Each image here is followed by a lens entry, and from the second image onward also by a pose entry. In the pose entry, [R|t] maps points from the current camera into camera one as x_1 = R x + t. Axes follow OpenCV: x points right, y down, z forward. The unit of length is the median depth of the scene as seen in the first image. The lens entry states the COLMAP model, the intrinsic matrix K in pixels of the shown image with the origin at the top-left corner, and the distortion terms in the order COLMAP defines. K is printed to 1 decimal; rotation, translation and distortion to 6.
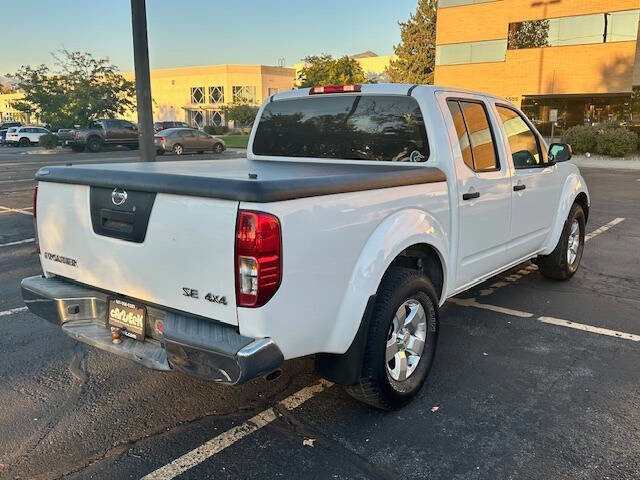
lens RADIAL K [[566.2, 0, 316.7], [0, 566.2, 238.1], [0, 0, 1]] dist [0.056742, -0.044662]
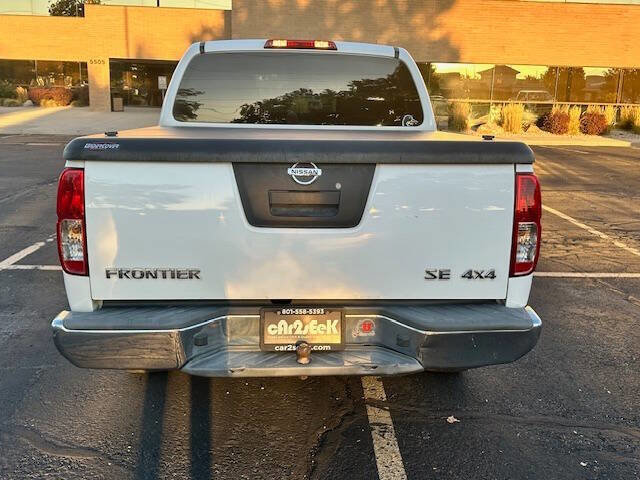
lens RADIAL K [[642.8, 0, 318.3], [0, 642.8, 239.9], [0, 0, 1]] dist [0.074489, 0.000000]
pose [[0.756182, -0.121088, 0.643060, -0.639966], [0.103562, 0.992490, 0.065104, -0.026254], [-0.646114, 0.017366, 0.763043, 0.234273]]
